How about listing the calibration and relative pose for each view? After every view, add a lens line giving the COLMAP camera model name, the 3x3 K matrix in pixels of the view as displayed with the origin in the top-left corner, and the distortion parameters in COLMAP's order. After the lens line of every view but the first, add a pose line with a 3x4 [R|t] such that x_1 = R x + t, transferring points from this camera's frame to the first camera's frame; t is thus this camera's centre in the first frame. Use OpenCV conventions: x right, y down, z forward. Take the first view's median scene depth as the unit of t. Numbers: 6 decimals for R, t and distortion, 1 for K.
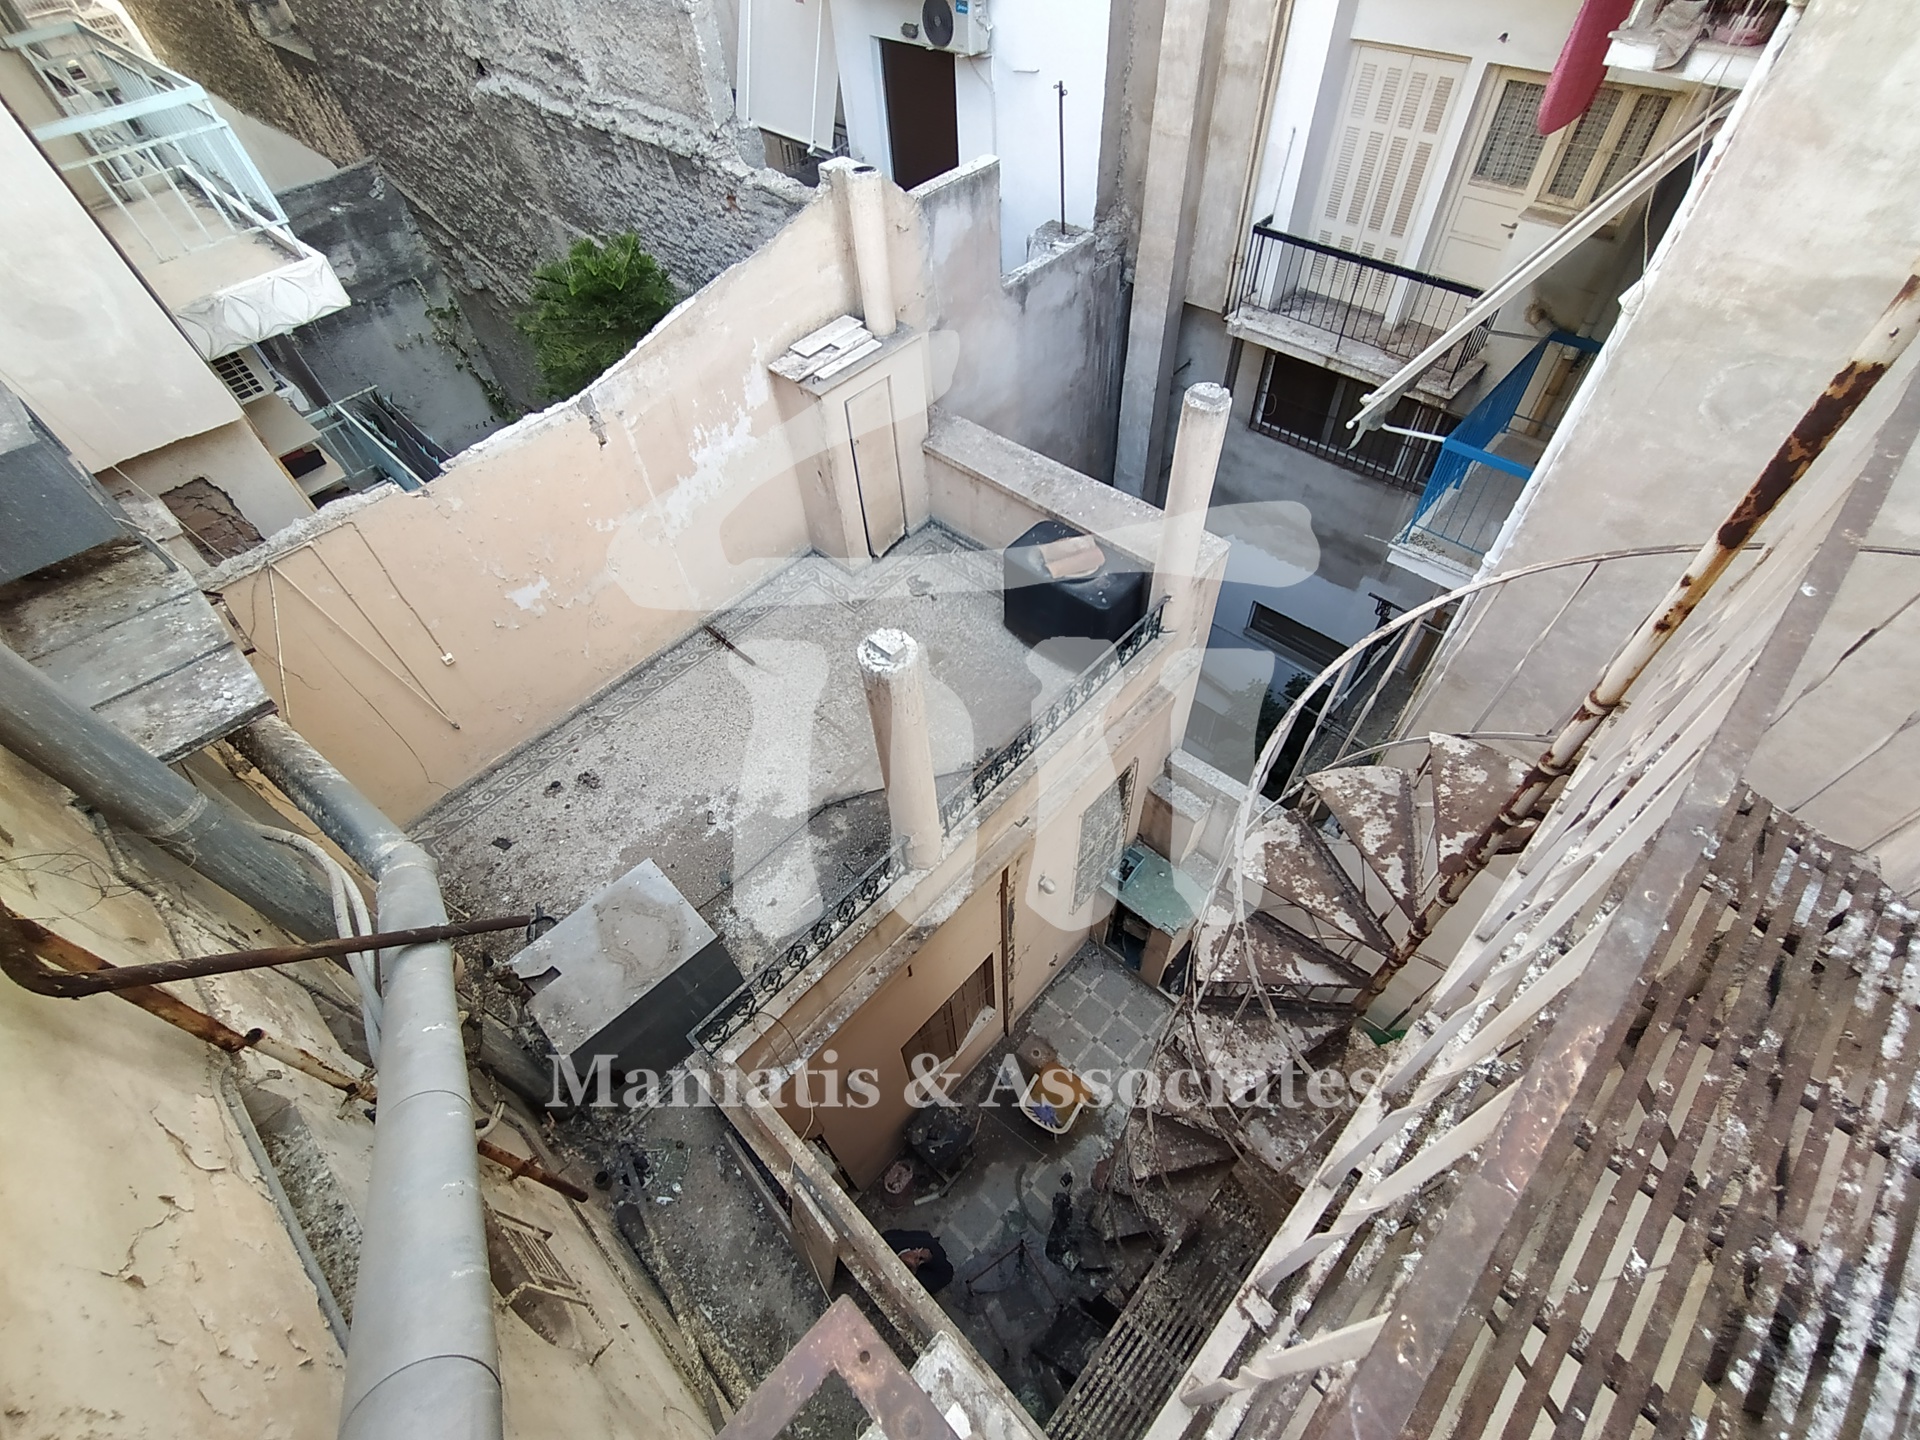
lens RADIAL K [[877.6, 0, 964.7], [0, 877.6, 707.0], [0, 0, 1]] dist [-0.007113, 0.007096]
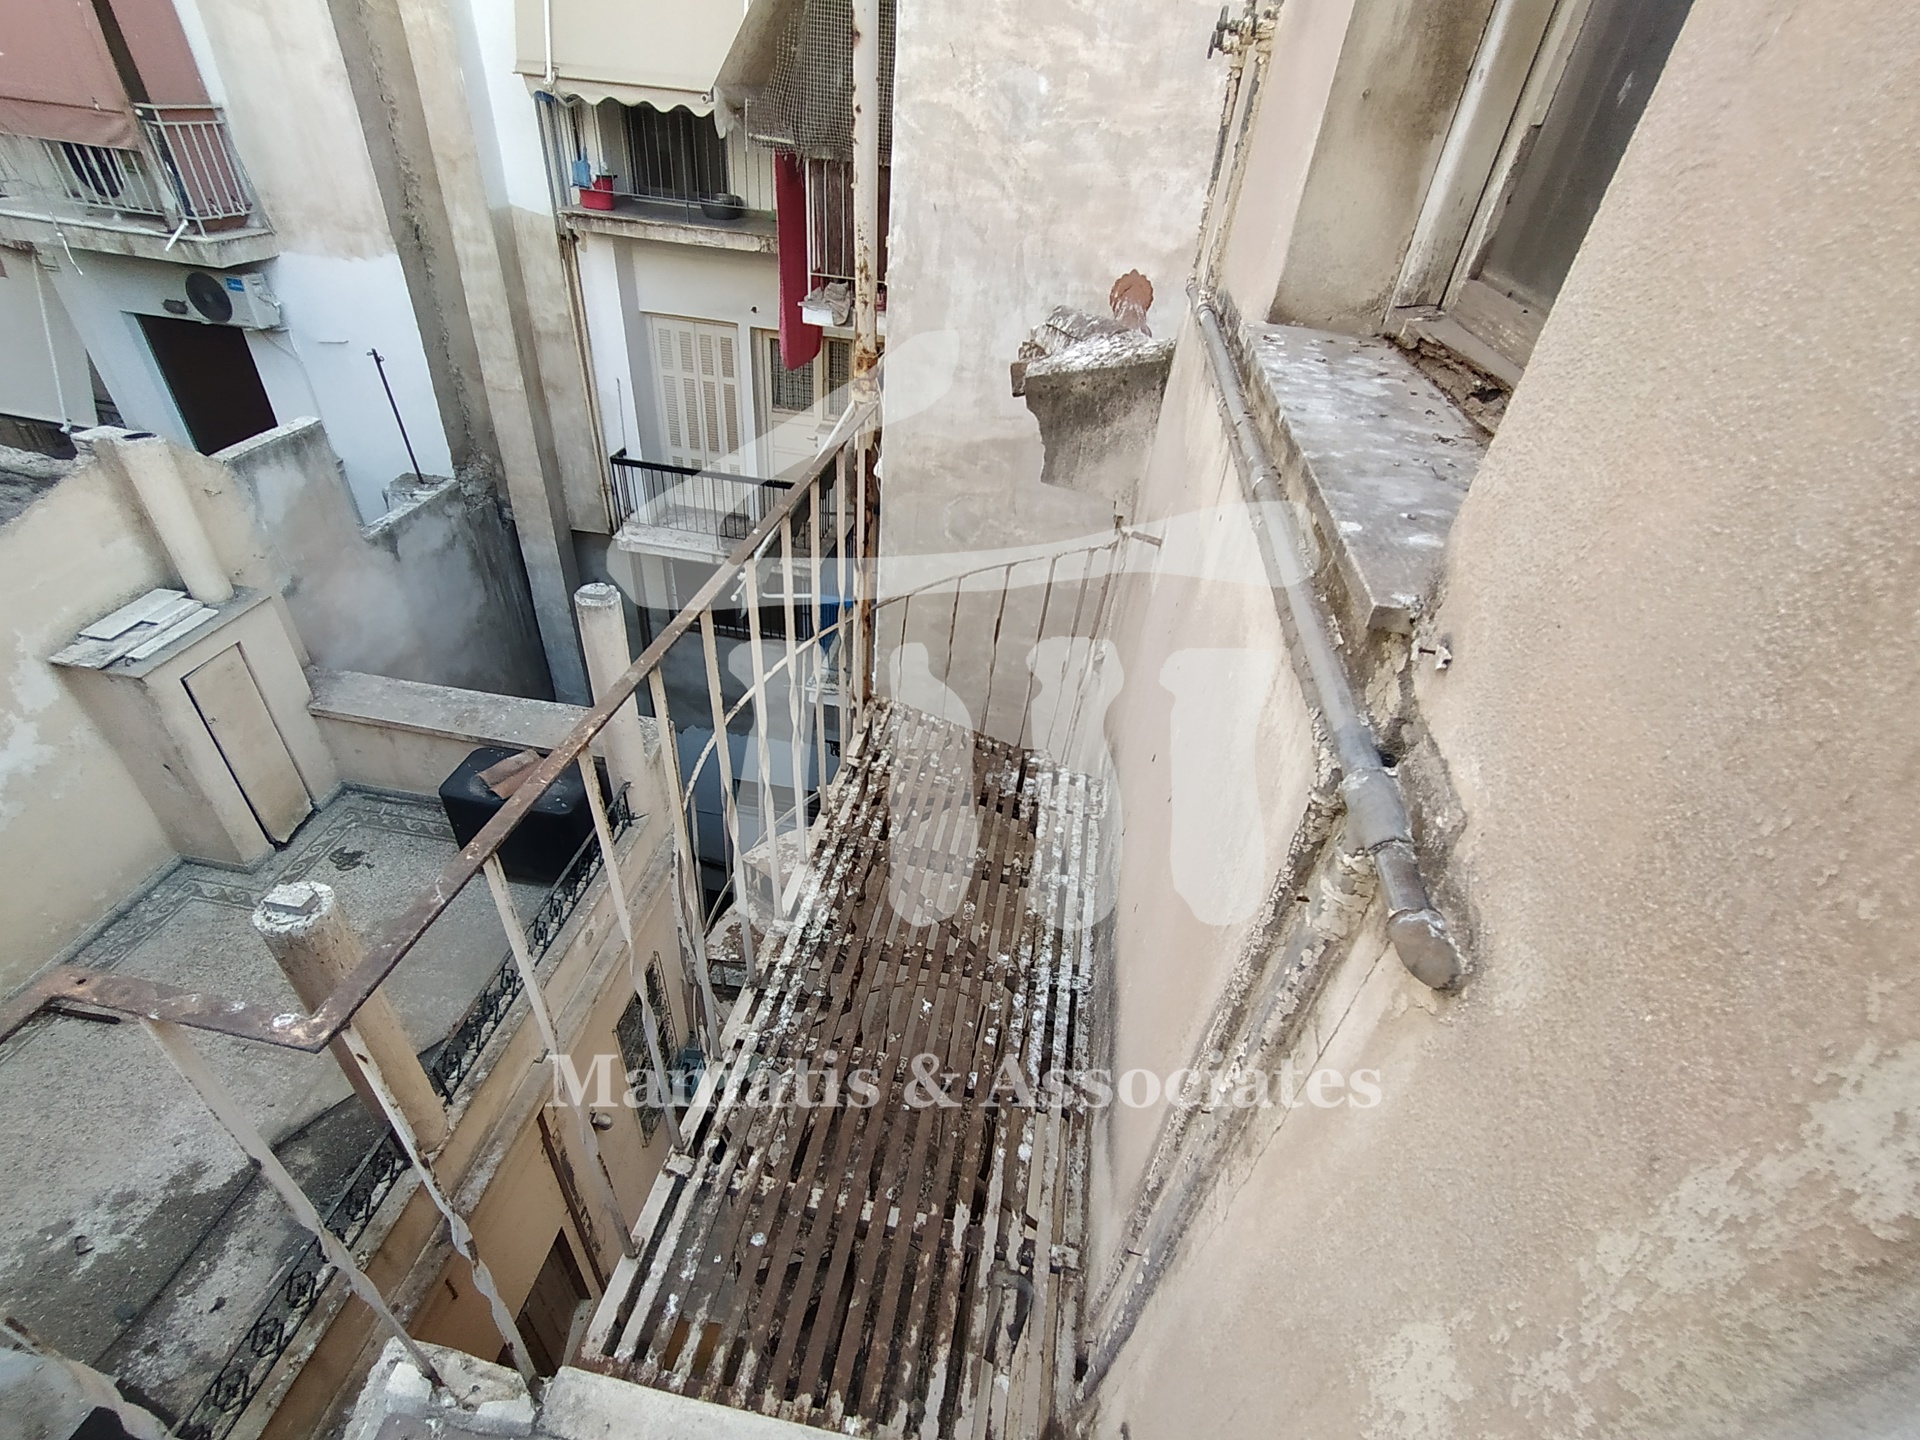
lens RADIAL K [[877.6, 0, 955.0], [0, 877.6, 723.5], [0, 0, 1]] dist [-0.007113, 0.007096]
pose [[0.817331, -0.248529, 0.519811, 0.023754], [0.355807, 0.927321, -0.116091, 0.056604], [-0.453179, 0.279837, 0.846357, -0.058246]]
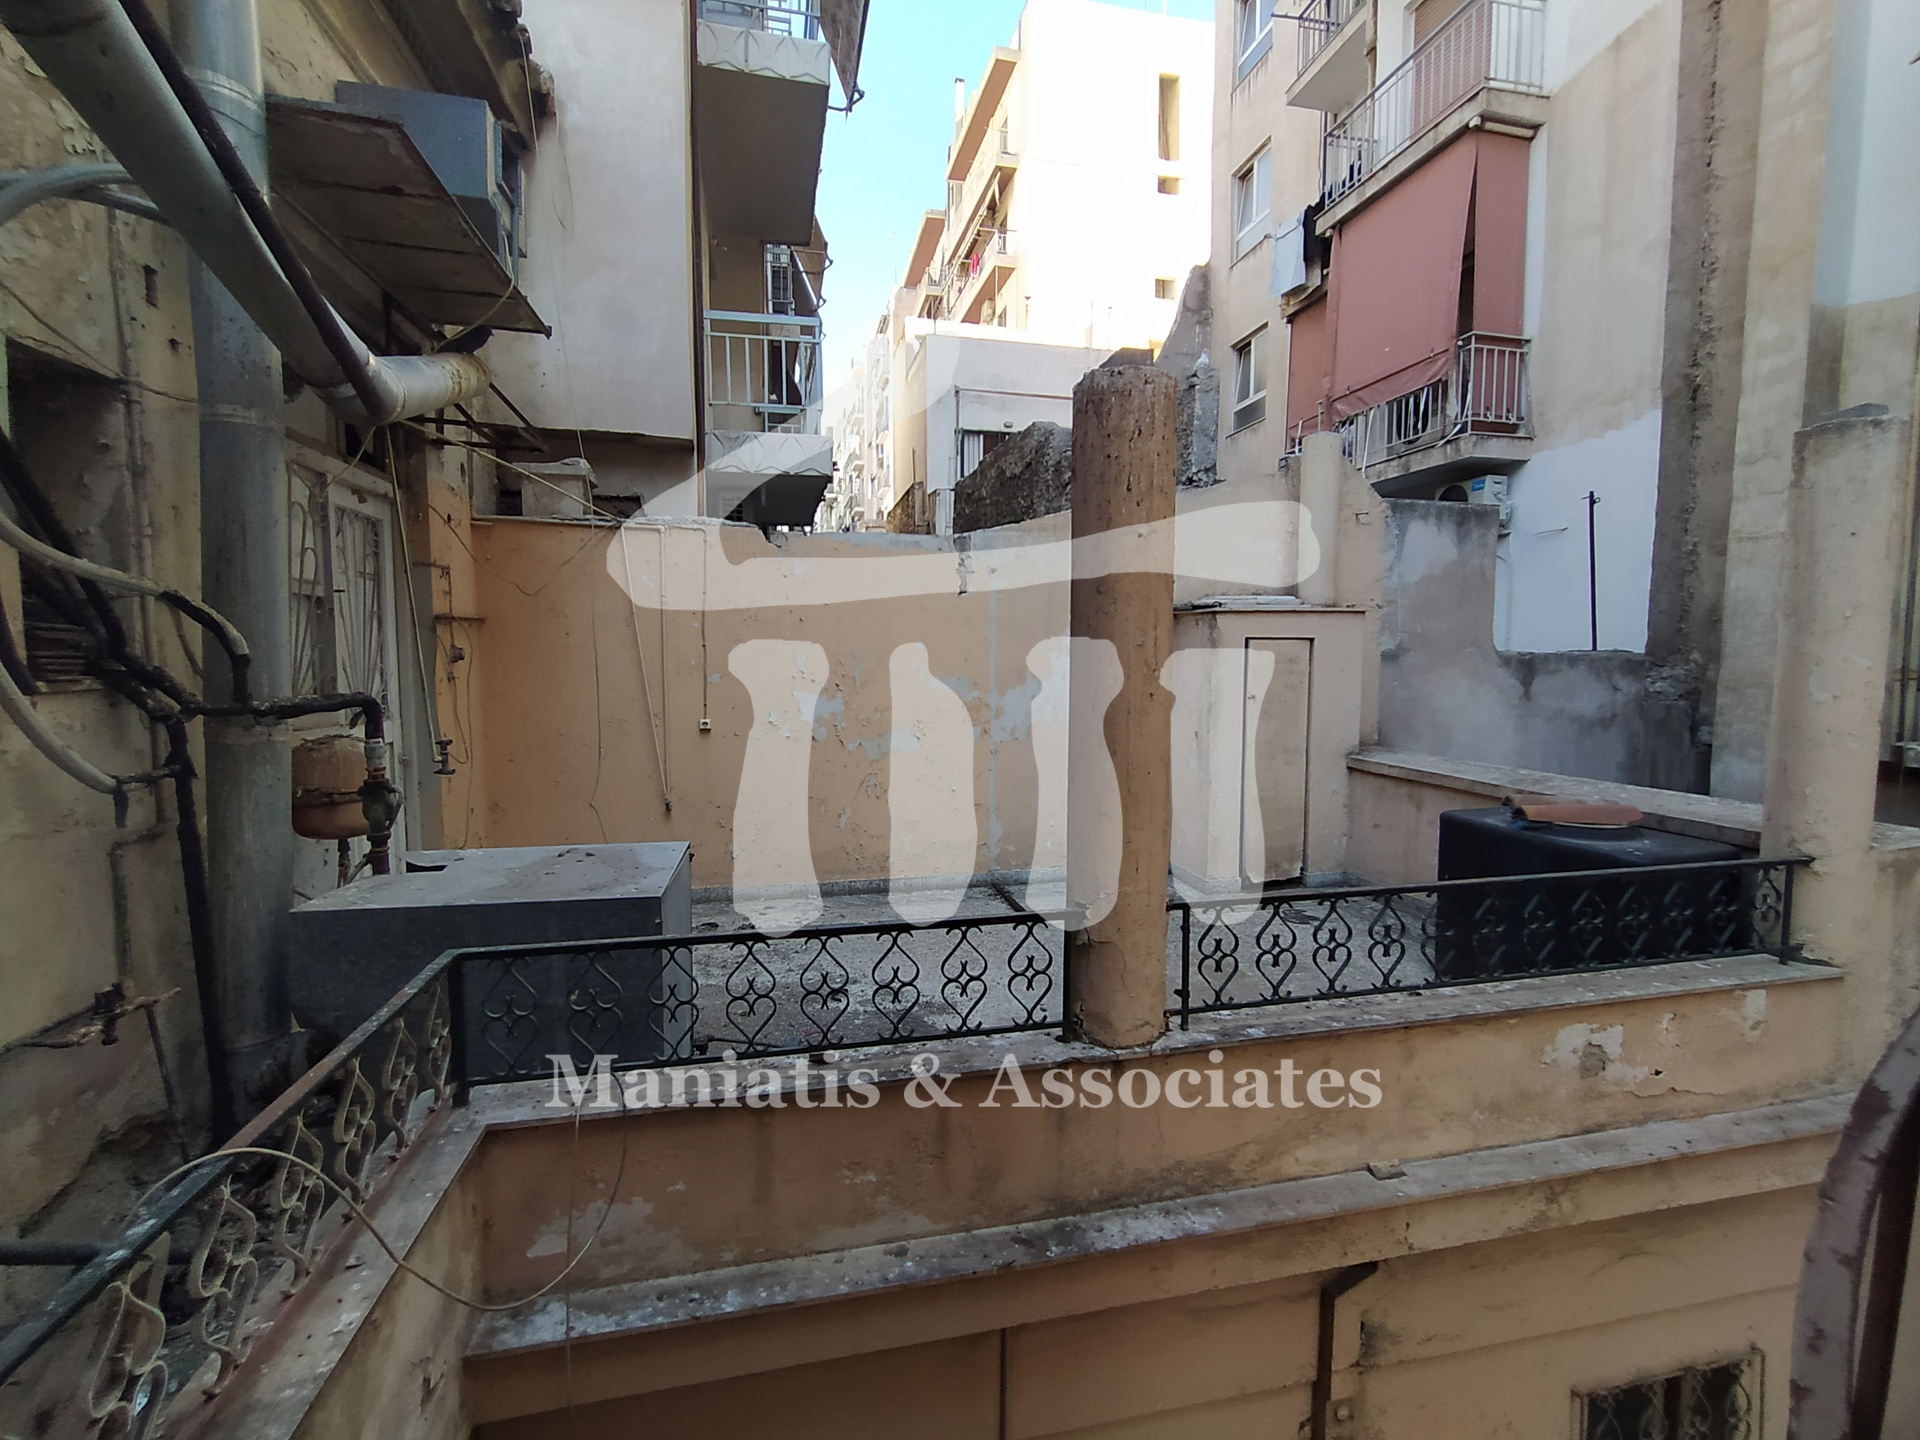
lens RADIAL K [[877.6, 0, 969.0], [0, 877.6, 719.1], [0, 0, 1]] dist [-0.007113, 0.007096]
pose [[0.832812, 0.086322, -0.546784, 0.088918], [-0.448529, 0.684119, -0.575155, 0.253774], [0.324417, 0.724244, 0.608460, 0.412382]]
